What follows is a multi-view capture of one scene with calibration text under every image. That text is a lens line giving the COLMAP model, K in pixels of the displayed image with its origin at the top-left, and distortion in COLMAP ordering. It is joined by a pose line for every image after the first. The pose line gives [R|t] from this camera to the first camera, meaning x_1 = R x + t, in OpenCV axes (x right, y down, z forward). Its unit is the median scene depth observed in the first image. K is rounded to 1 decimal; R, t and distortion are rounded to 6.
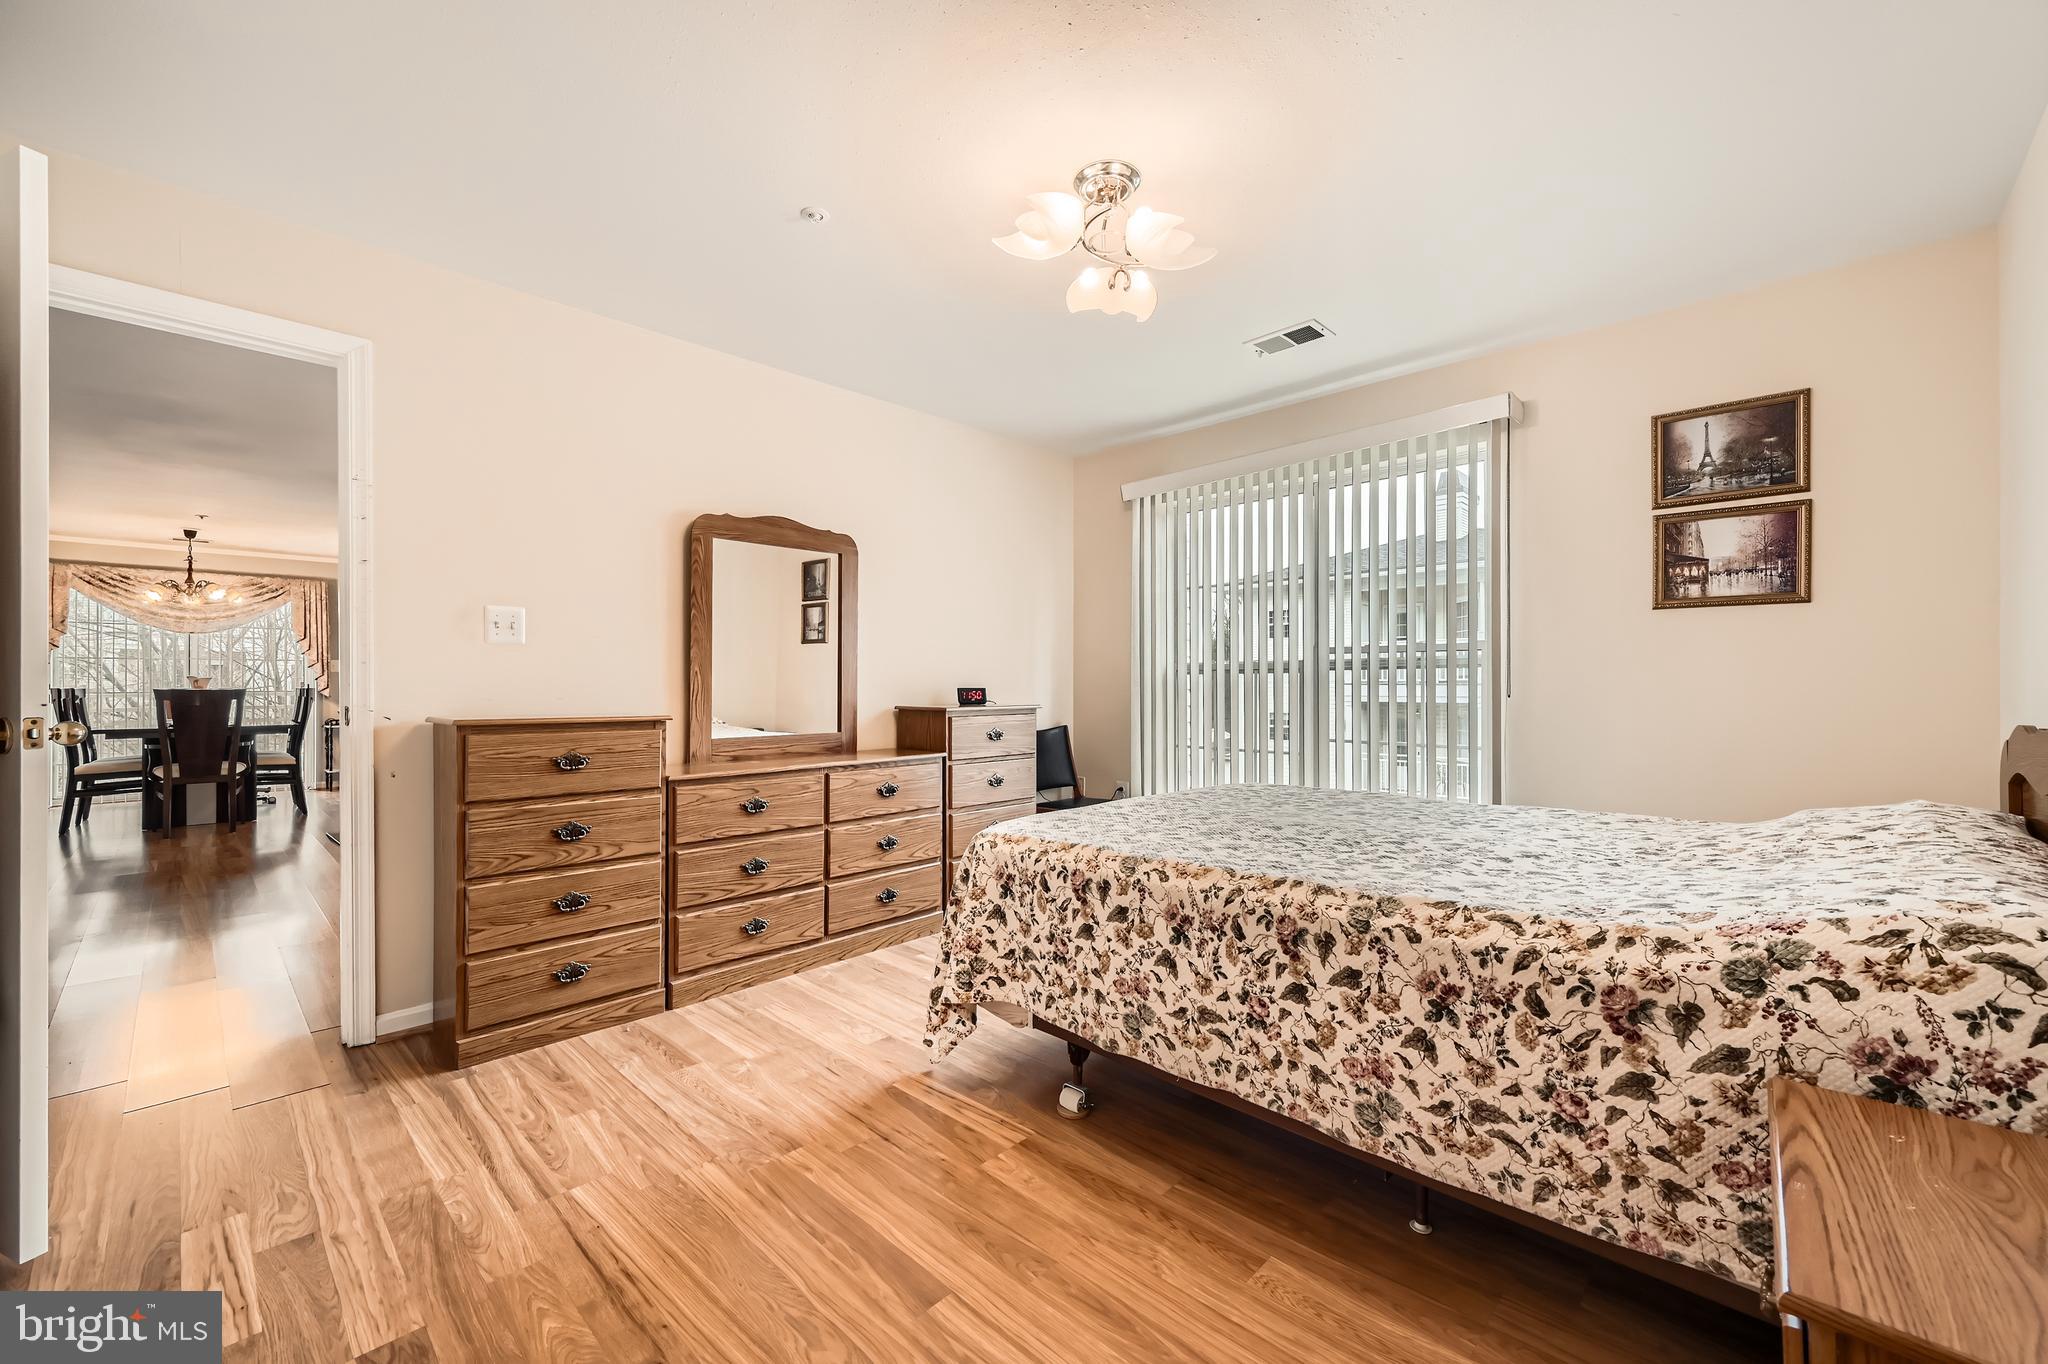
lens RADIAL K [[819.0, 0, 1023.3], [0, 819.0, 674.4], [0, 0, 1]] dist [0.000693, -0.000163]
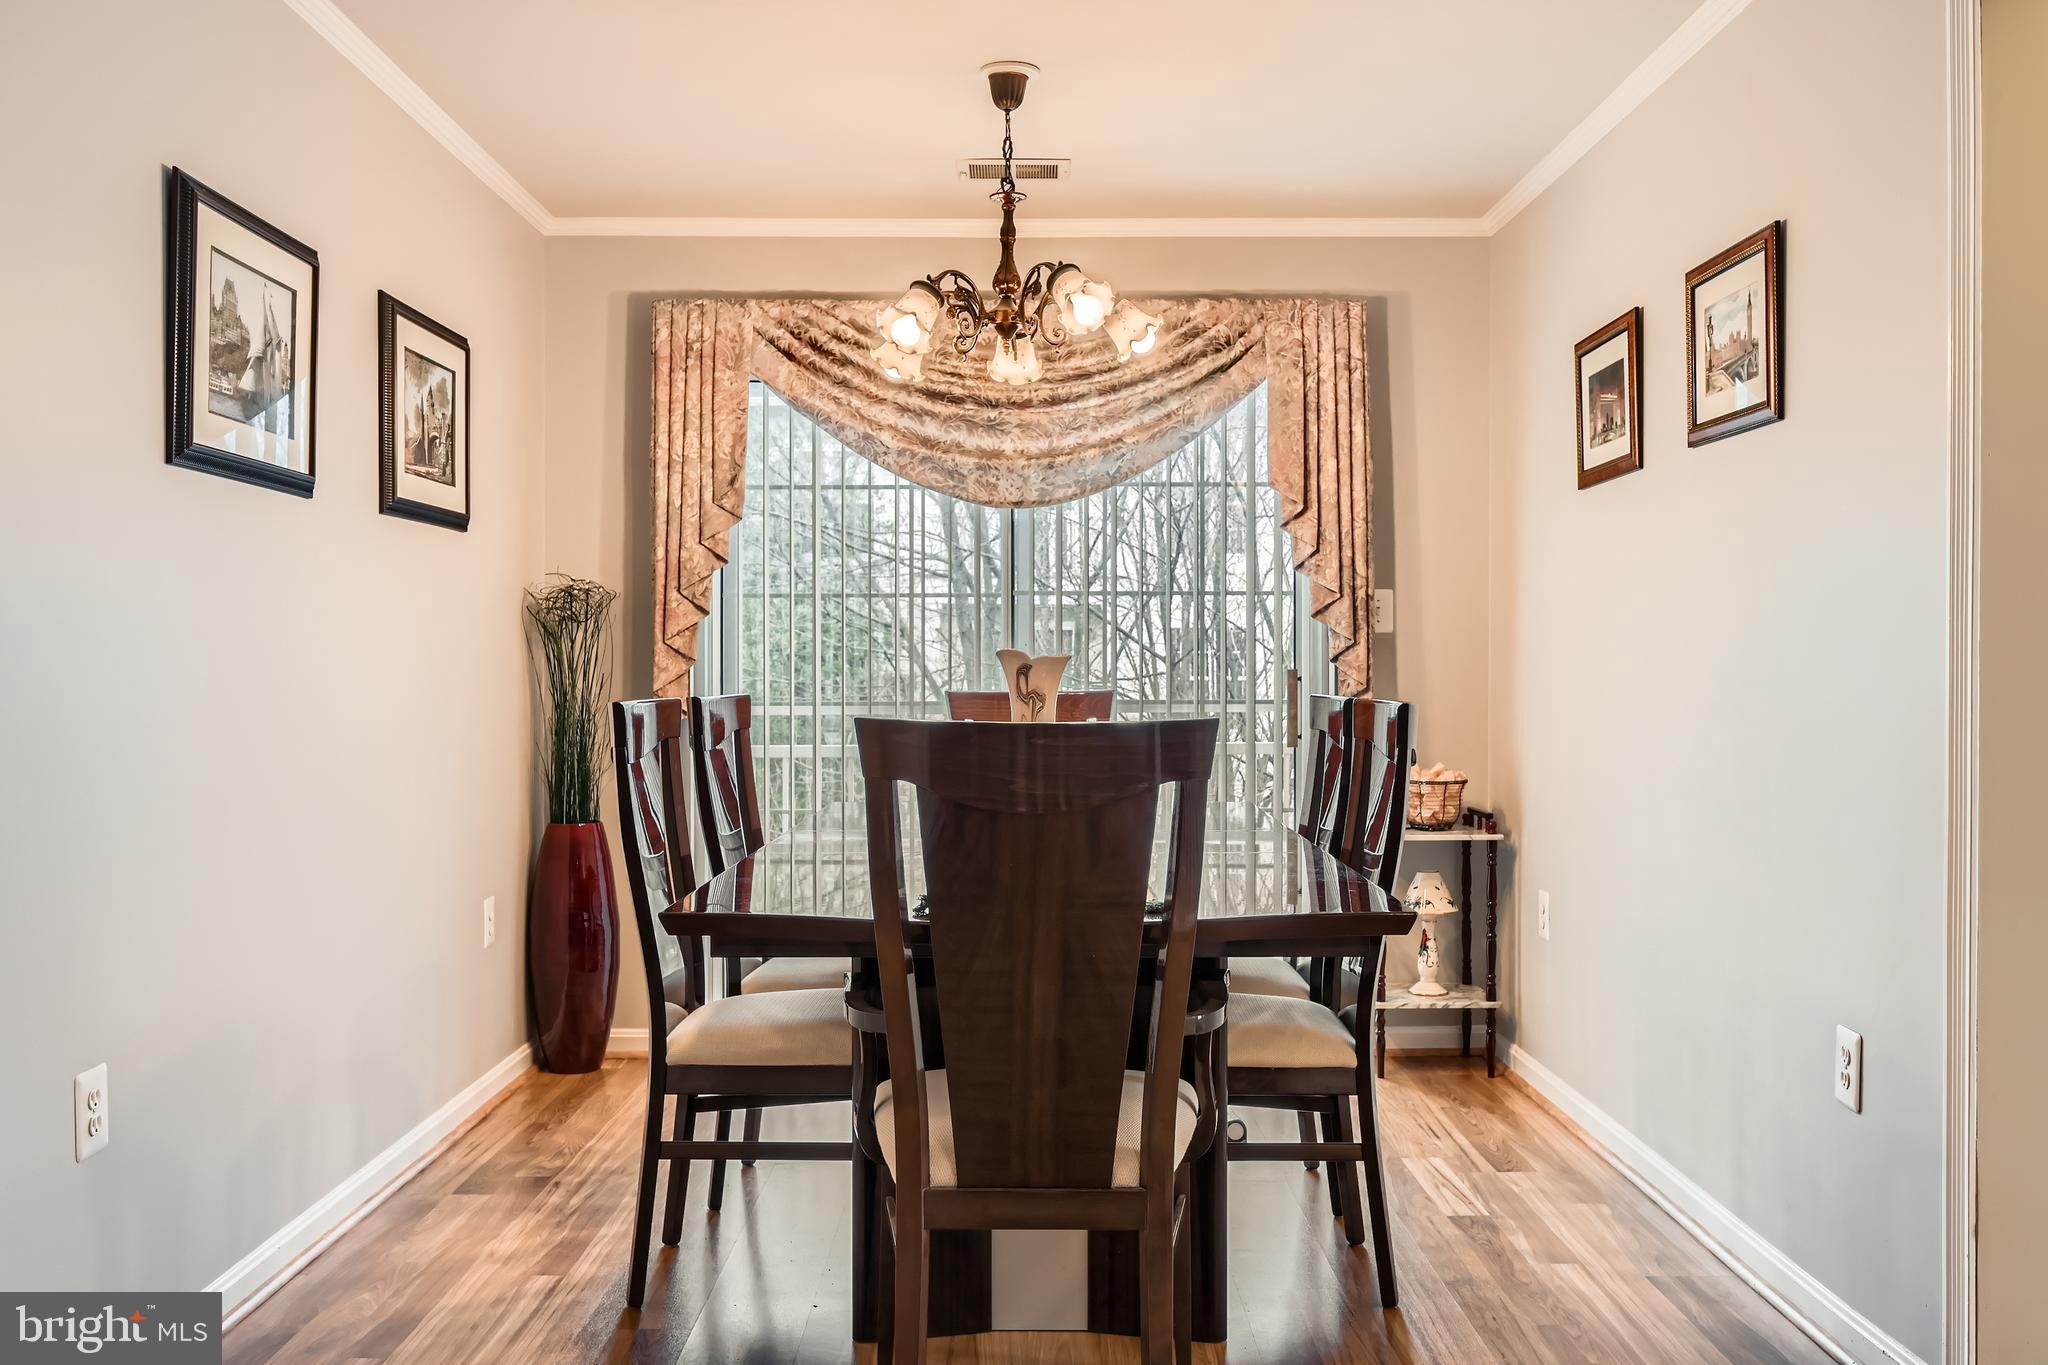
lens RADIAL K [[1799.9, 0, 1032.5], [0, 1799.9, 680.1], [0, 0, 1]] dist [0.000412, 0.000721]
pose [[0.701165, 0.006219, -0.712972, -0.355544], [0.006412, 0.999867, 0.015027, 0.002204], [0.712970, -0.015108, 0.701031, 0.355670]]
